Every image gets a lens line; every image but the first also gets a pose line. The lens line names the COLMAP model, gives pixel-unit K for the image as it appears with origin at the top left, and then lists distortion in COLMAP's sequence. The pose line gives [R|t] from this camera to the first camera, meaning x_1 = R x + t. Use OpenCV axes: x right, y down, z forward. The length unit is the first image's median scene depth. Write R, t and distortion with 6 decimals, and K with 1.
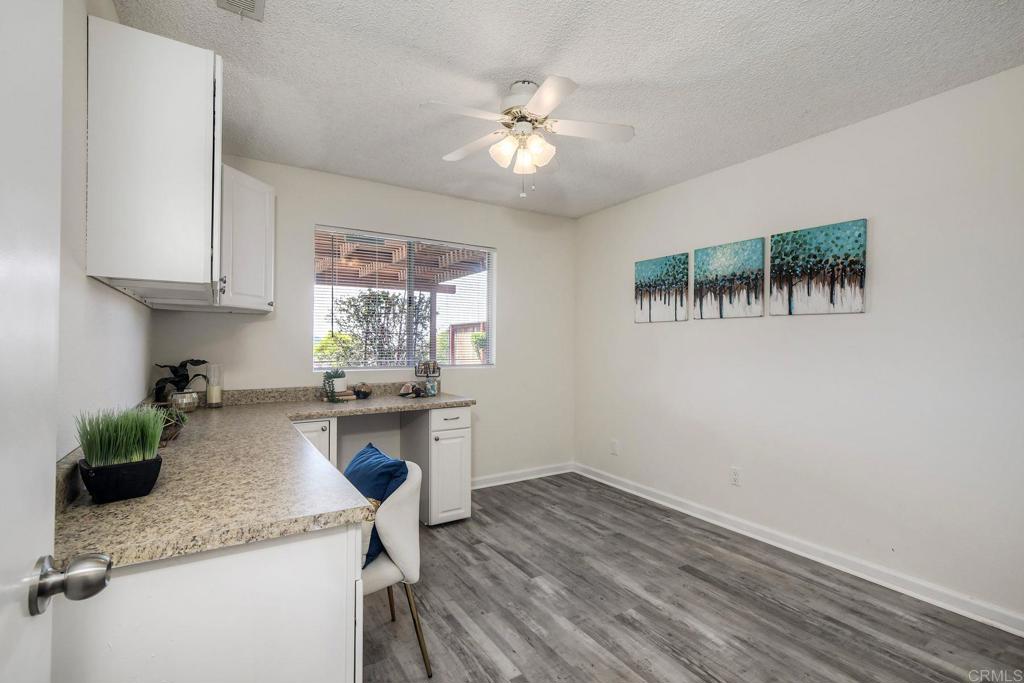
lens RADIAL K [[459.8, 0, 514.3], [0, 459.8, 340.3], [0, 0, 1]] dist [0.002666, 0.000269]
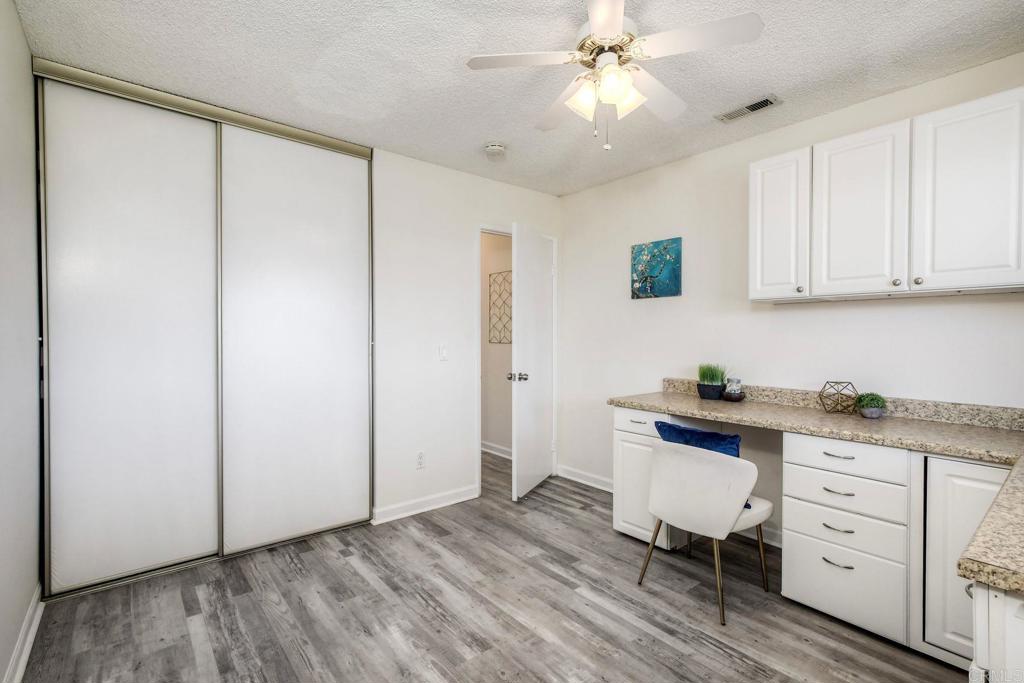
lens RADIAL K [[459.8, 0, 514.3], [0, 459.8, 340.3], [0, 0, 1]] dist [0.002666, 0.000269]
pose [[-0.992129, -0.010889, -0.124749, 0.305079], [-0.011265, 0.999934, 0.002312, 0.018945], [0.124715, 0.003699, -0.992186, 1.964977]]
